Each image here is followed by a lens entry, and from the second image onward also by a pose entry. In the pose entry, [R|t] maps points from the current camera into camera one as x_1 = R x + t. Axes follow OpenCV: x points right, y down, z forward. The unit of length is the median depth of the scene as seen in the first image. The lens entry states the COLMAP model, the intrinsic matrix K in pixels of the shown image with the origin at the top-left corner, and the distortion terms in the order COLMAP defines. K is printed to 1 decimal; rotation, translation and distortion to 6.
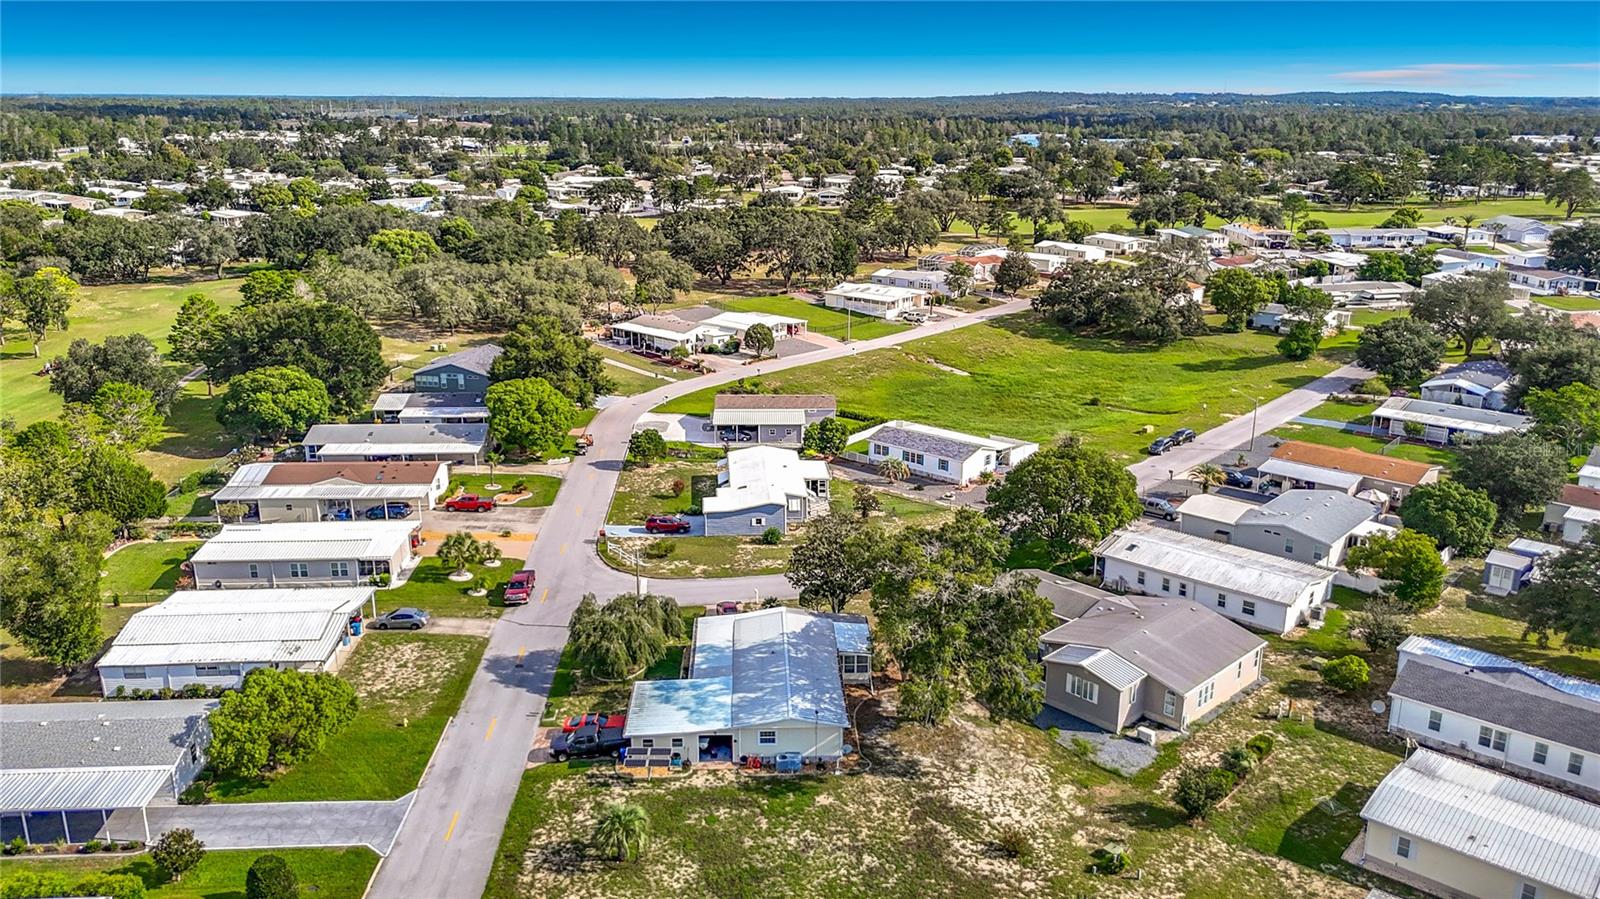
lens RADIAL K [[1189.6, 0, 801.0], [0, 1189.6, 449.8], [0, 0, 1]] dist [0.117560, -0.183901]
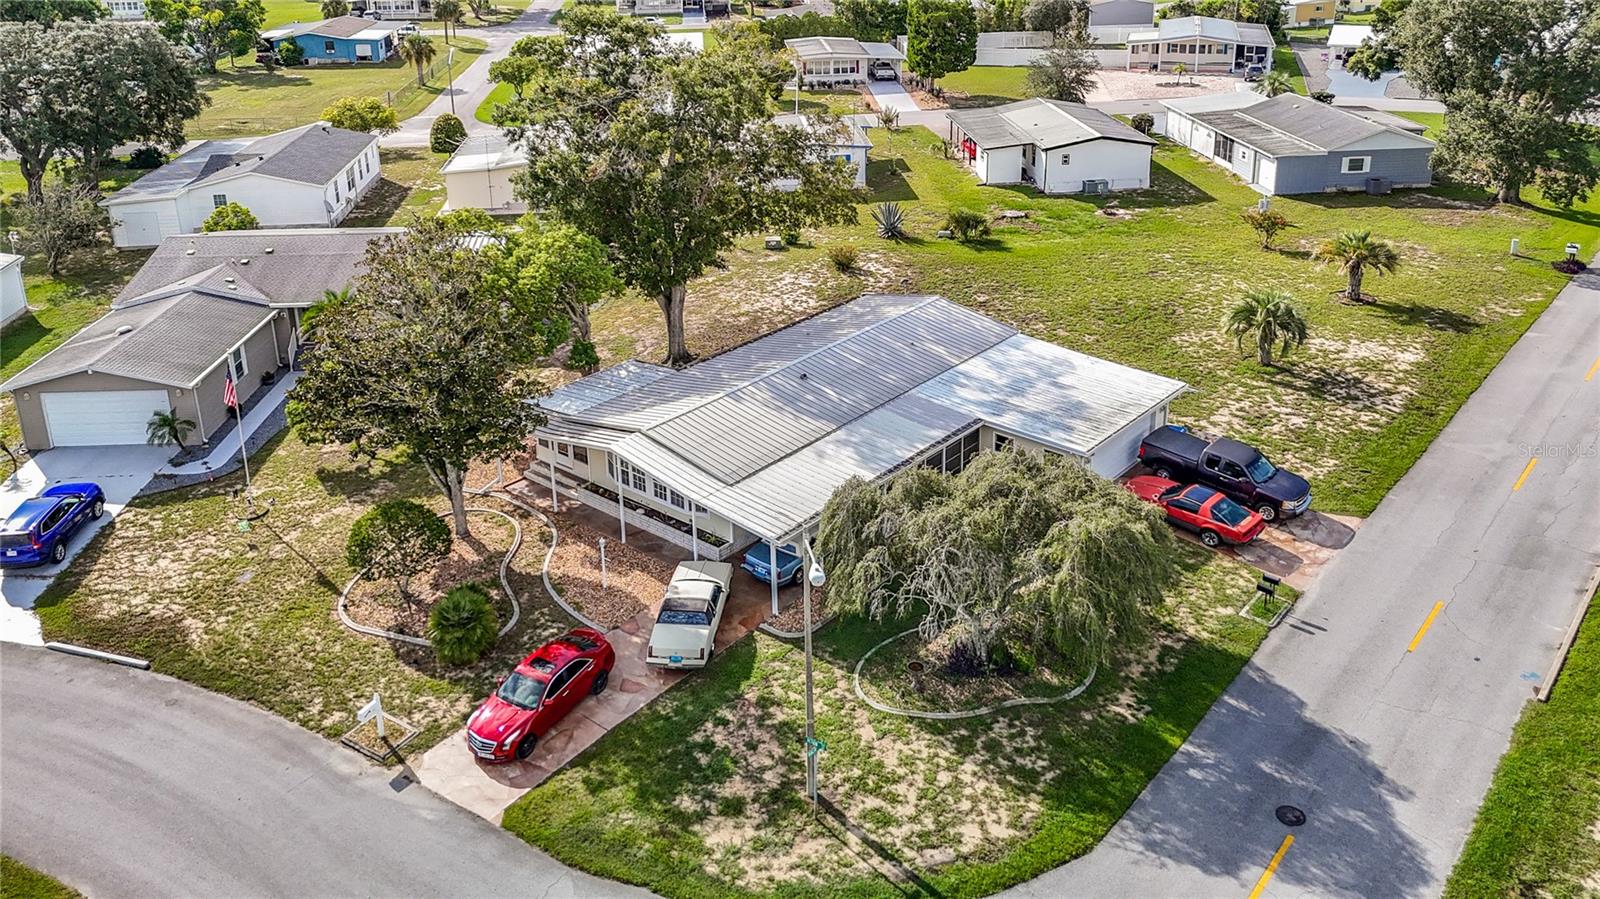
lens RADIAL K [[1215.5, 0, 813.2], [0, 1215.5, 373.2], [0, 0, 1]] dist [0.068598, -0.056345]
pose [[-0.735483, -0.249553, 0.629911, -0.311484], [0.204438, 0.804630, 0.557473, -0.094189], [-0.645964, 0.538790, -0.540773, 1.180942]]
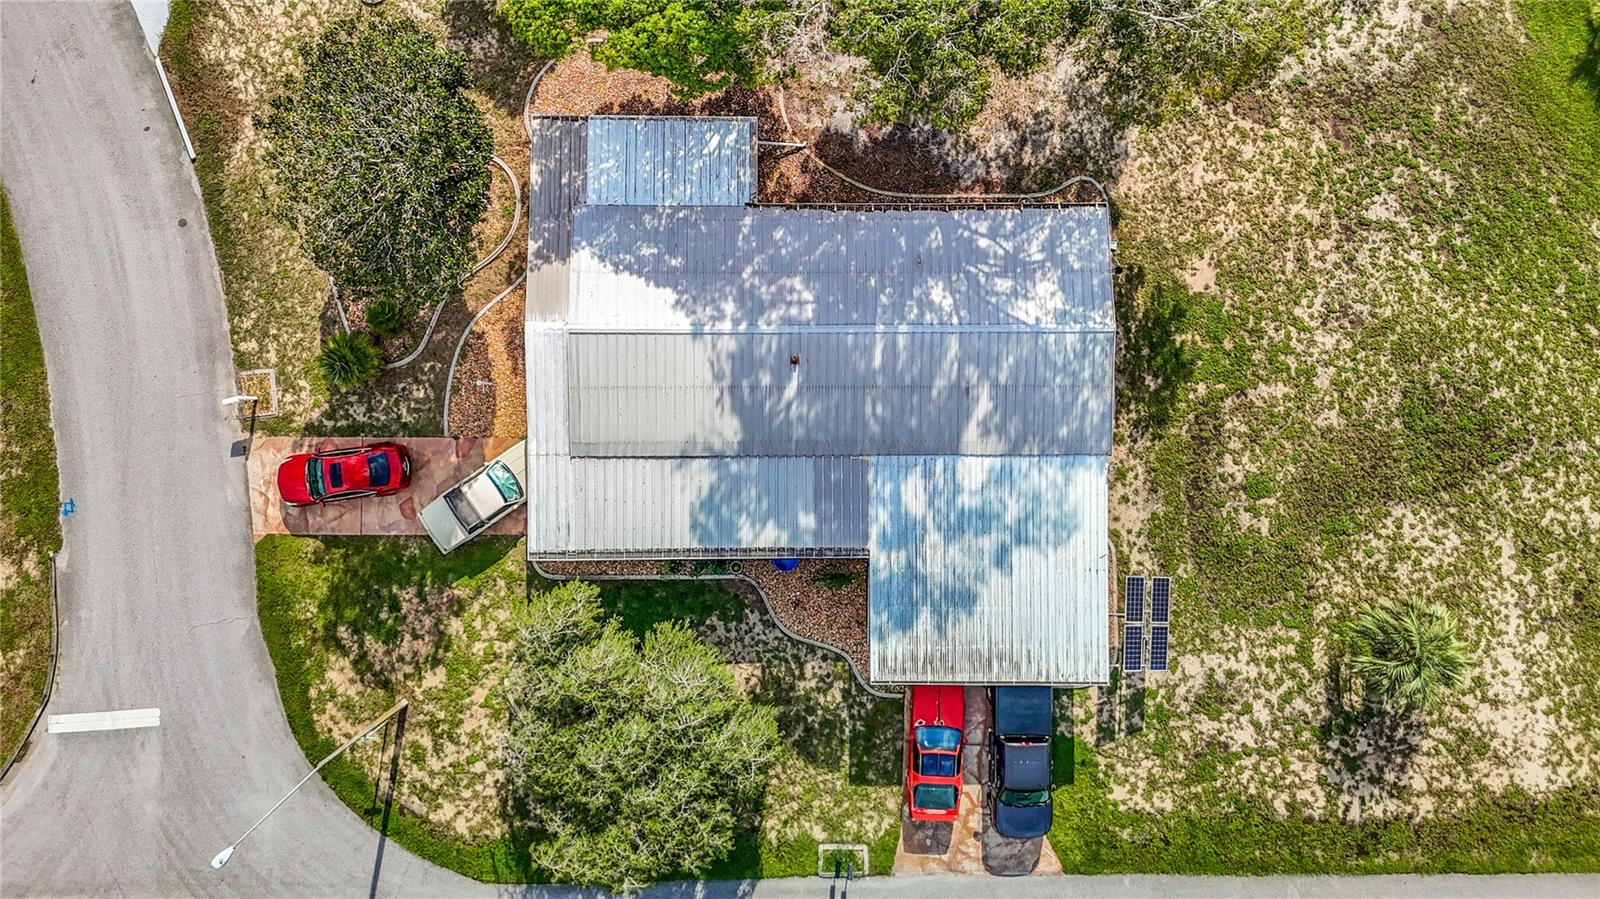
lens RADIAL K [[1252.1, 0, 816.2], [0, 1252.1, 417.9], [0, 0, 1]] dist [0.059429, -0.048400]
pose [[0.039054, -0.997084, 0.065564, -0.069654], [0.265146, 0.073602, 0.961395, -0.229479], [-0.963417, -0.020163, 0.267247, 0.820201]]
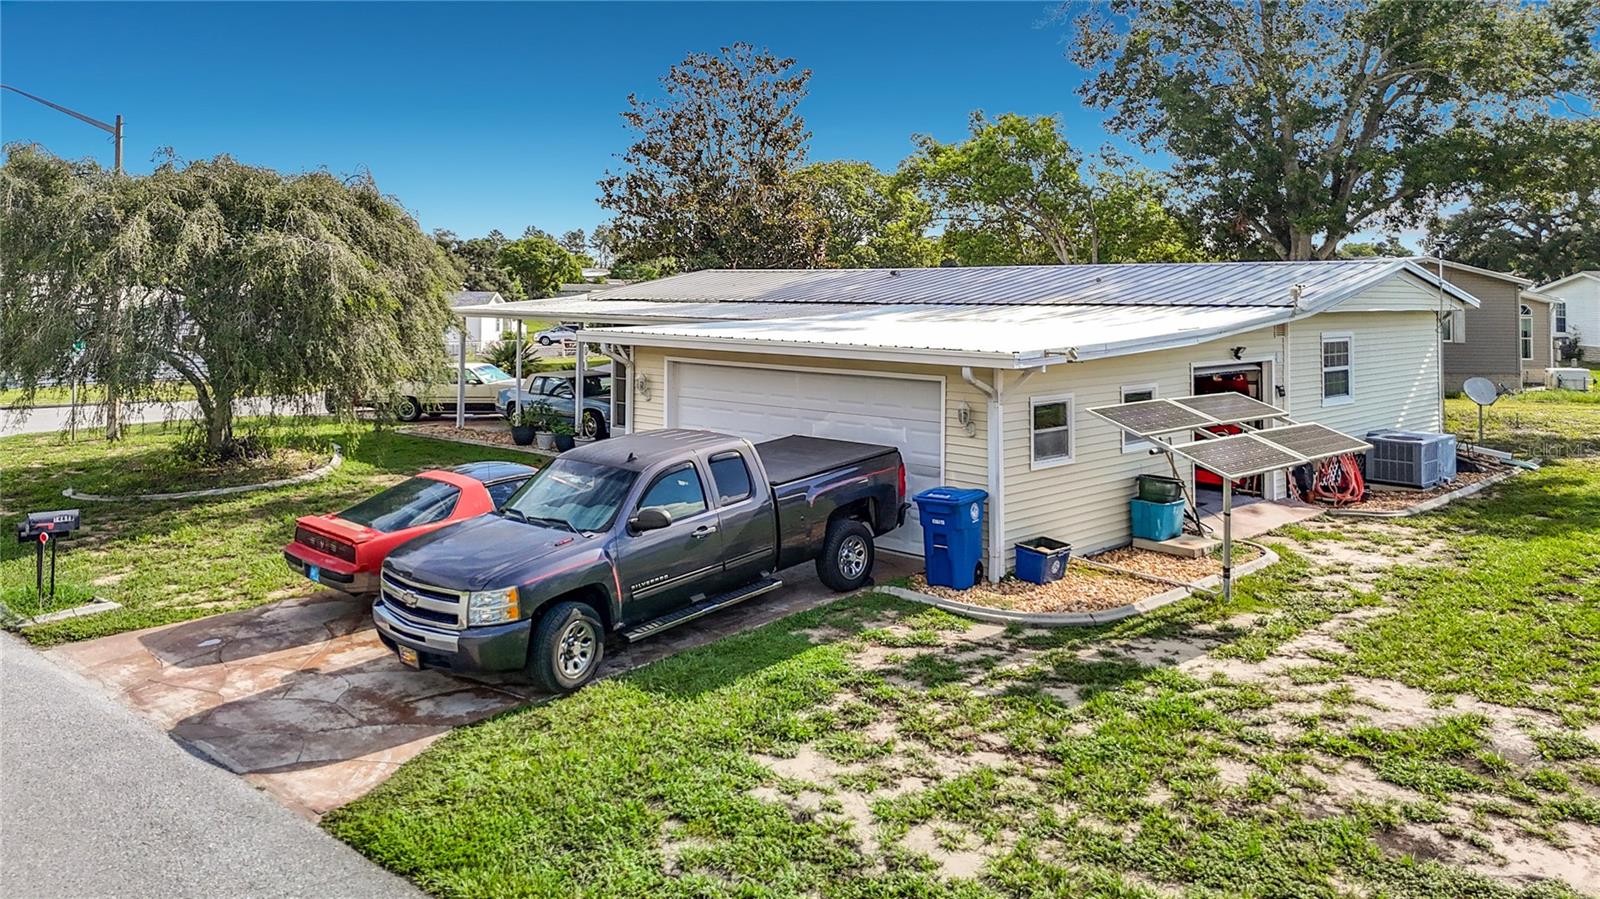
lens RADIAL K [[1236.0, 0, 797.3], [0, 1236.0, 287.6], [0, 0, 1]] dist [0.042163, -0.008579]
pose [[0.720331, -0.000126, 0.693630, -0.231012], [0.194930, 0.959736, -0.202260, 0.214919], [-0.665676, 0.280903, 0.691352, 0.760432]]
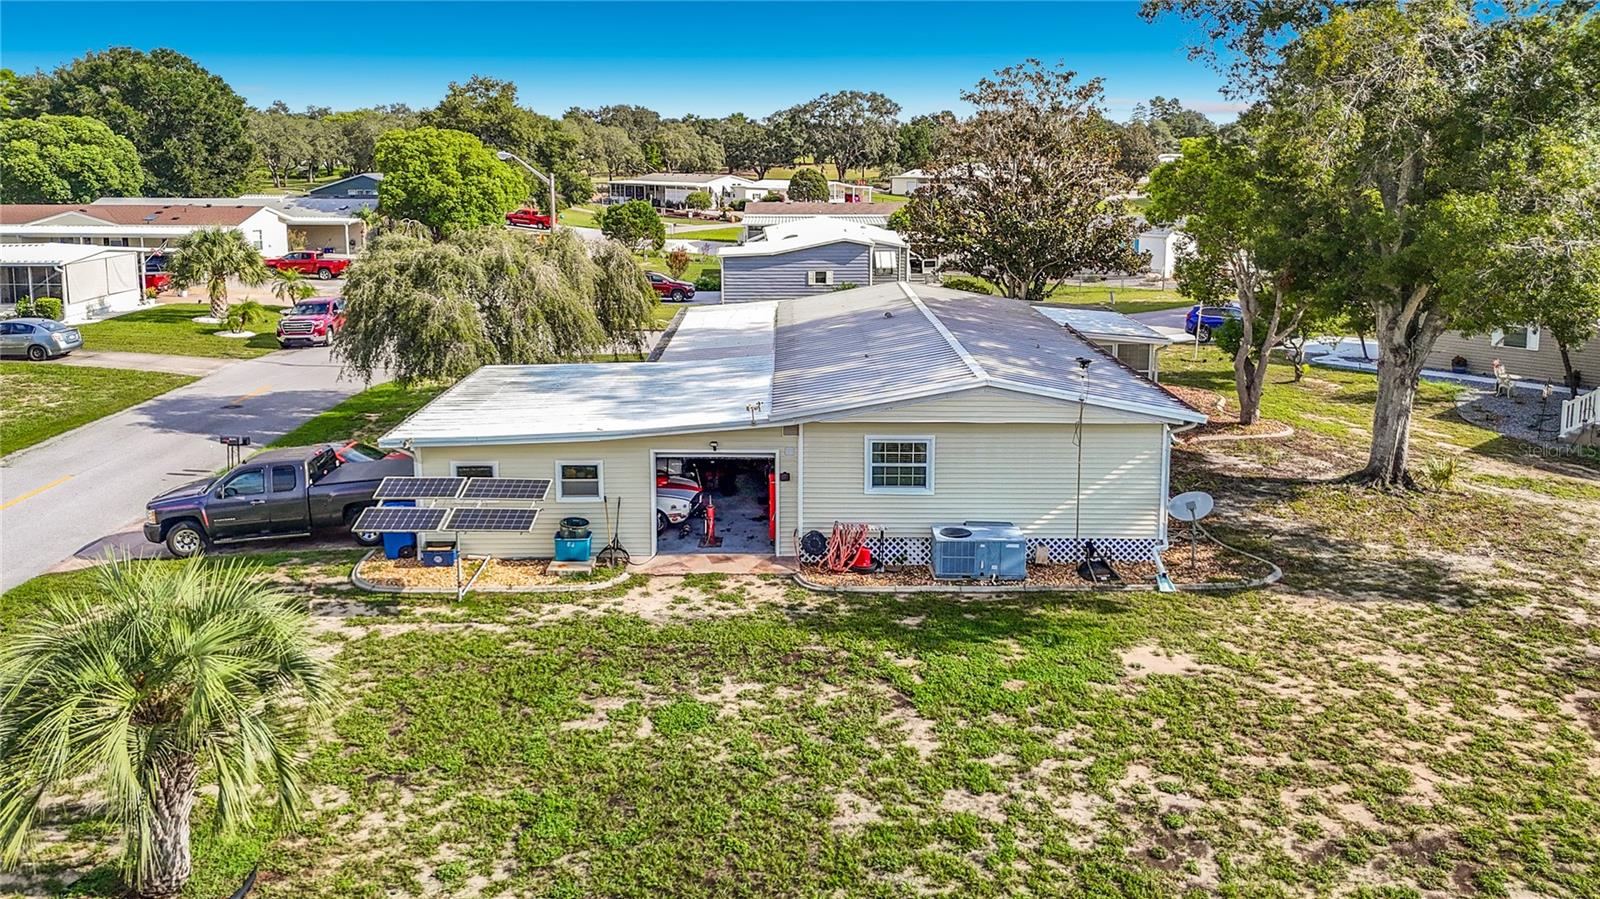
lens RADIAL K [[1214.7, 0, 800.8], [0, 1214.7, 371.8], [0, 0, 1]] dist [0.065516, -0.046716]
pose [[0.999486, 0.001458, -0.032016, -0.035565], [-0.004845, 0.994357, -0.105972, 0.210956], [0.031681, 0.106073, 0.993854, 0.605388]]
